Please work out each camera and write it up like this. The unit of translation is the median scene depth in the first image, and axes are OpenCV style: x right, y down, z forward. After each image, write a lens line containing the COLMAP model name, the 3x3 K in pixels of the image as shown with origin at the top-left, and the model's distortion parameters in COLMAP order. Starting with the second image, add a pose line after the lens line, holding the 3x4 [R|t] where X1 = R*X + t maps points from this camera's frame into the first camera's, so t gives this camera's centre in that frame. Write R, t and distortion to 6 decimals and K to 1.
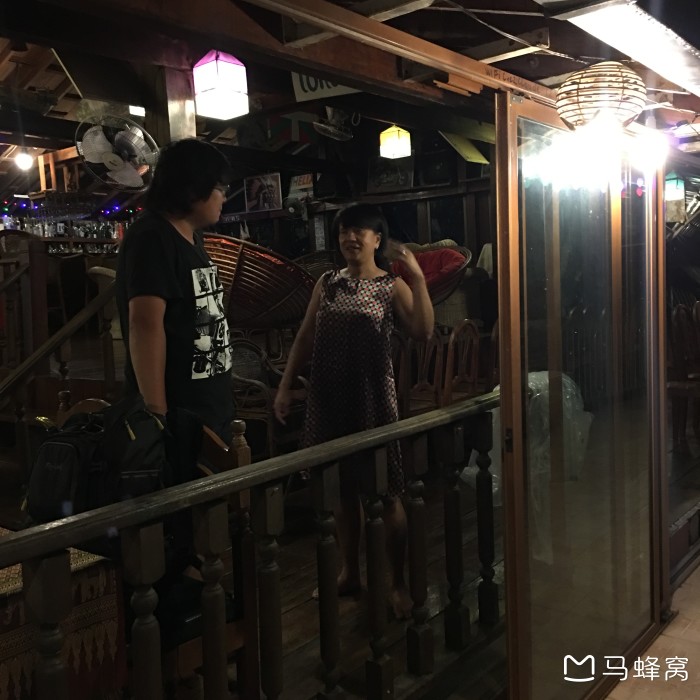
lens RADIAL K [[786.5, 0, 349.8], [0, 786.5, 350.3], [0, 0, 1]] dist [0.046186, 0.000000]
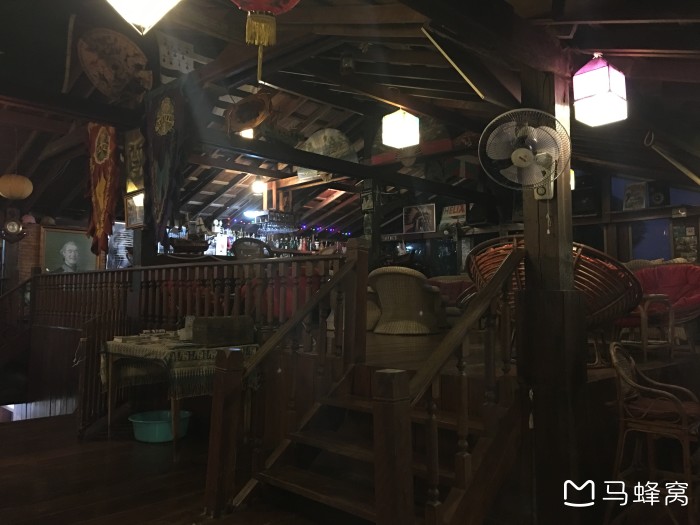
lens RADIAL K [[597.5, 0, 350.0], [0, 597.5, 262.4], [0, 0, 1]] dist [0.016584, 0.007729]
pose [[0.991537, 0.044414, -0.121993, -0.111918], [-0.060540, 0.989421, -0.131840, 0.001239], [0.114847, 0.138110, 0.983736, 0.068346]]
